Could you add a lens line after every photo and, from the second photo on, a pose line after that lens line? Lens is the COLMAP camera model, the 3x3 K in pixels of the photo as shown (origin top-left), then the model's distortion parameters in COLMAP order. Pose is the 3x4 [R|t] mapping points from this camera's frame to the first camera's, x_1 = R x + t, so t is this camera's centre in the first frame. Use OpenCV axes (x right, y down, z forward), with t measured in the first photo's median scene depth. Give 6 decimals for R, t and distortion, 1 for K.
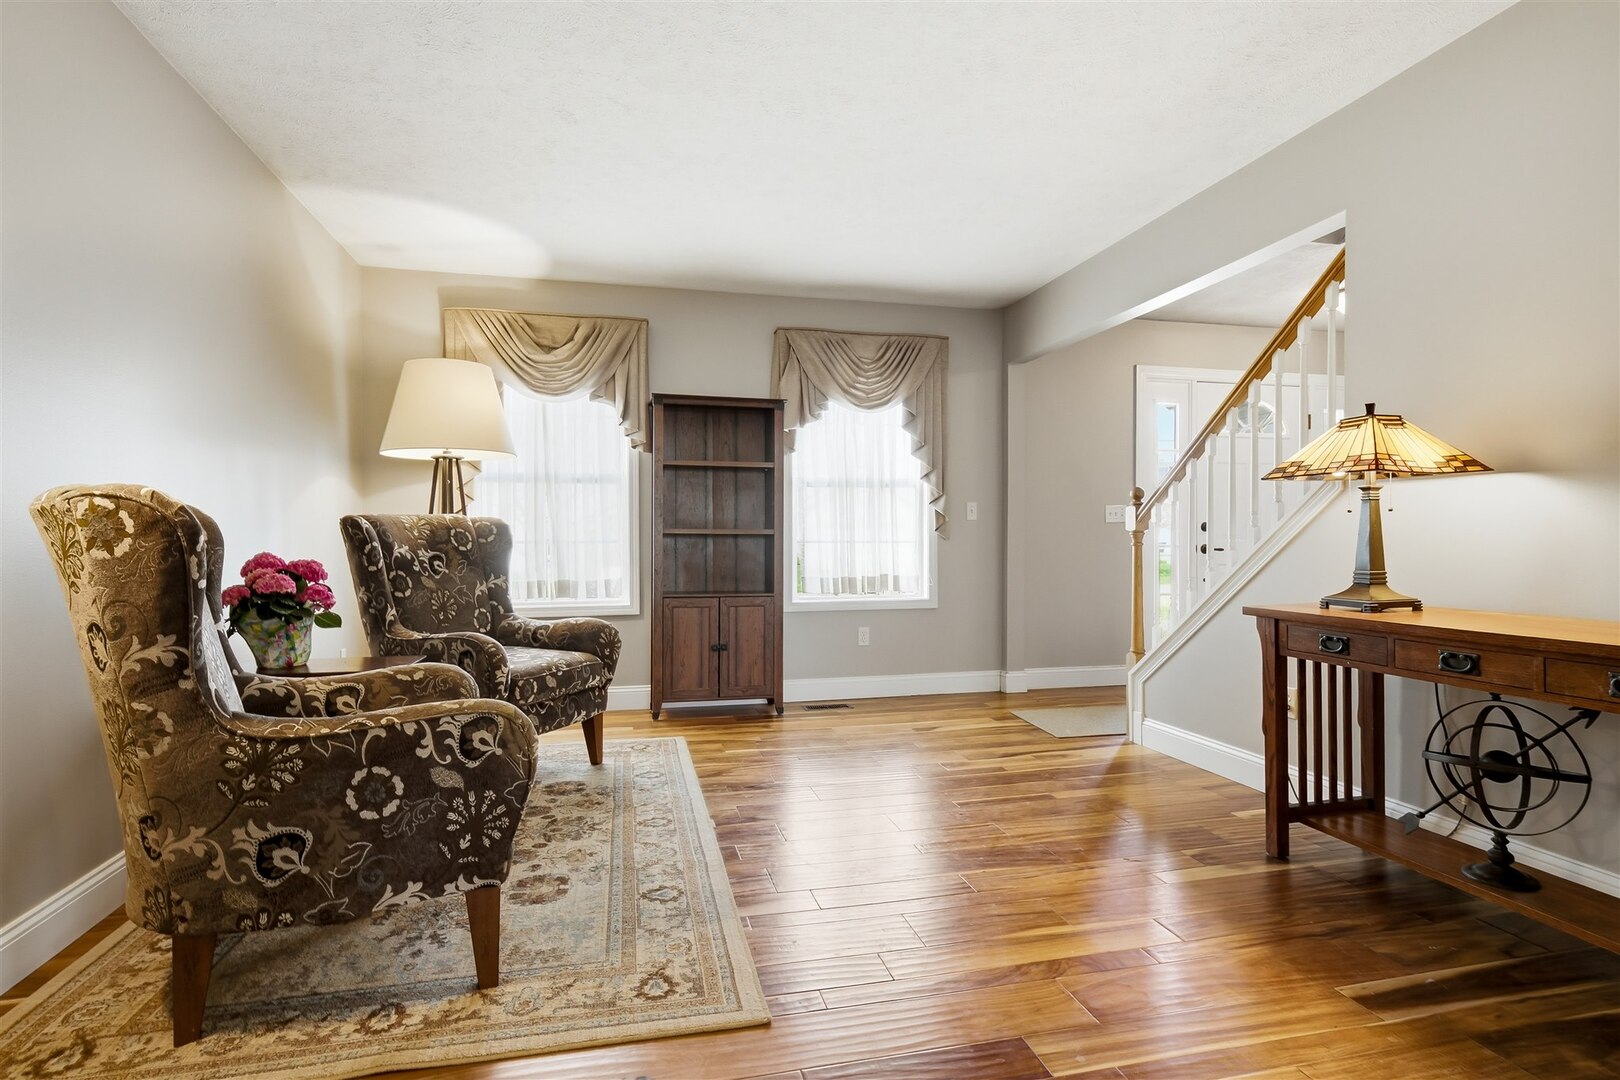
lens RADIAL K [[827.6, 0, 810.0], [0, 827.6, 540.0], [0, 0, 1]] dist [-0.004969, 0.005812]
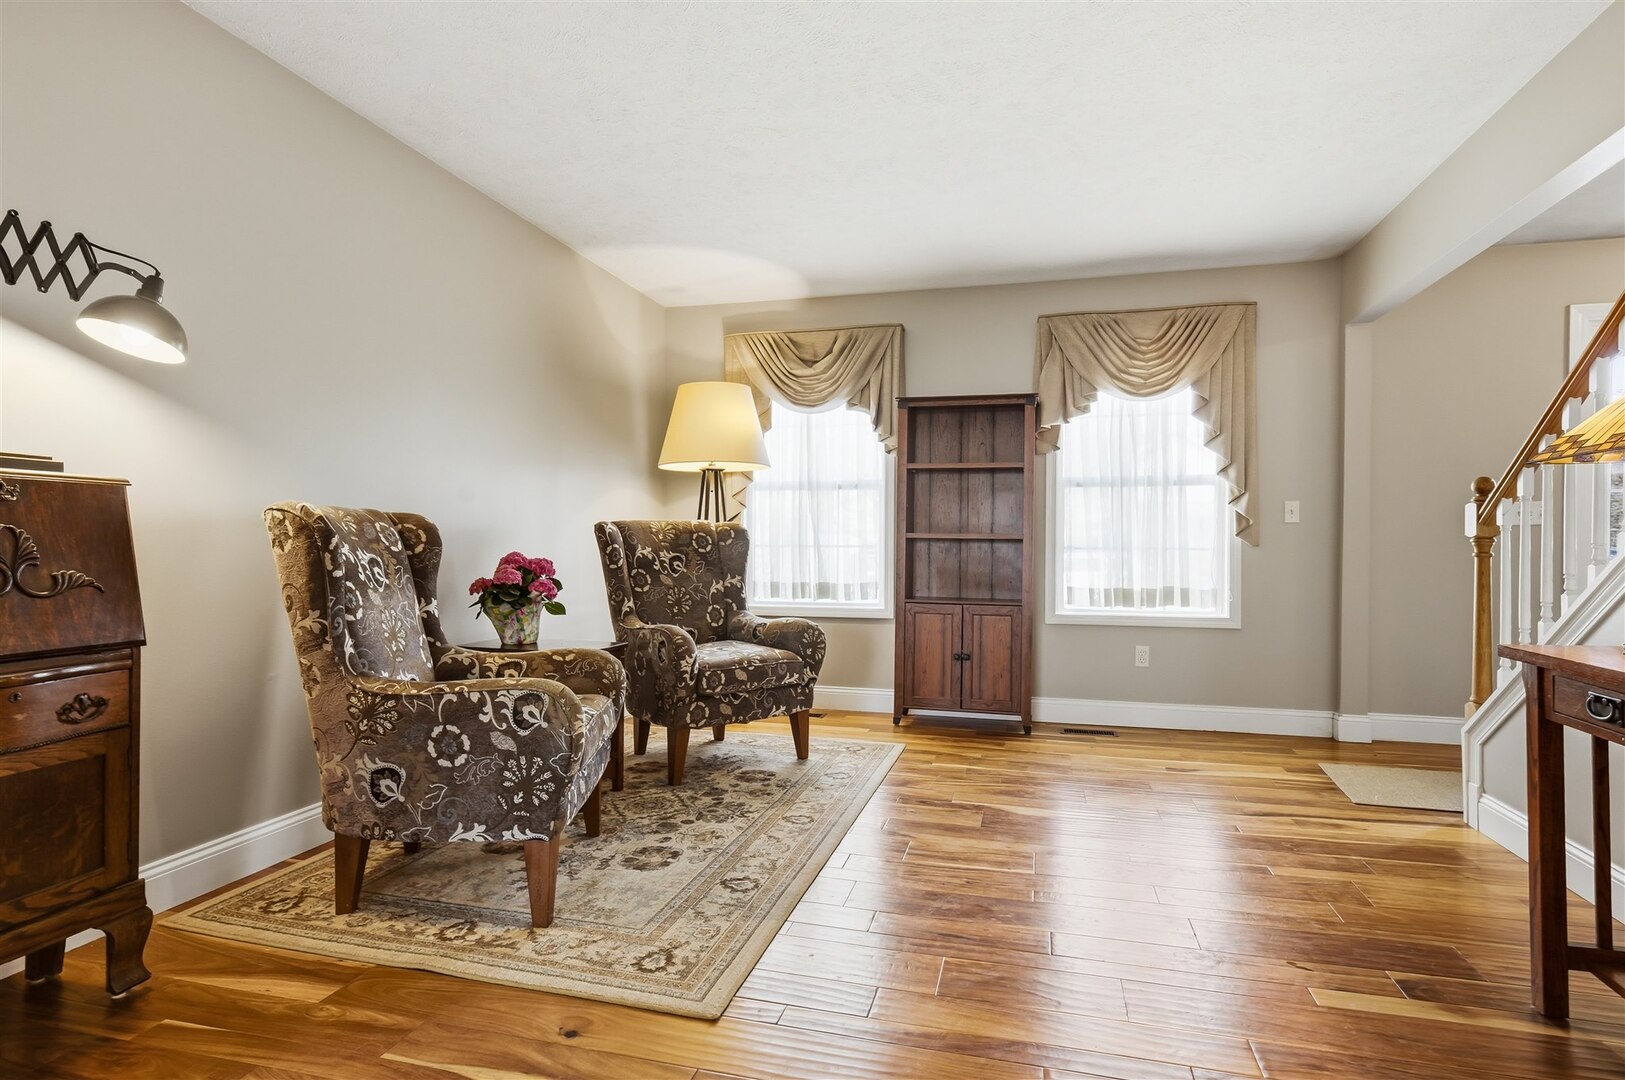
lens RADIAL K [[845.3, 0, 812.5], [0, 845.3, 540.0], [0, 0, 1]] dist [0.000572, 0.000780]
pose [[0.878725, 0.004800, -0.477303, 0.267059], [-0.007432, 0.999966, -0.003627, -0.001139], [0.477270, 0.006734, 0.878731, 0.069141]]
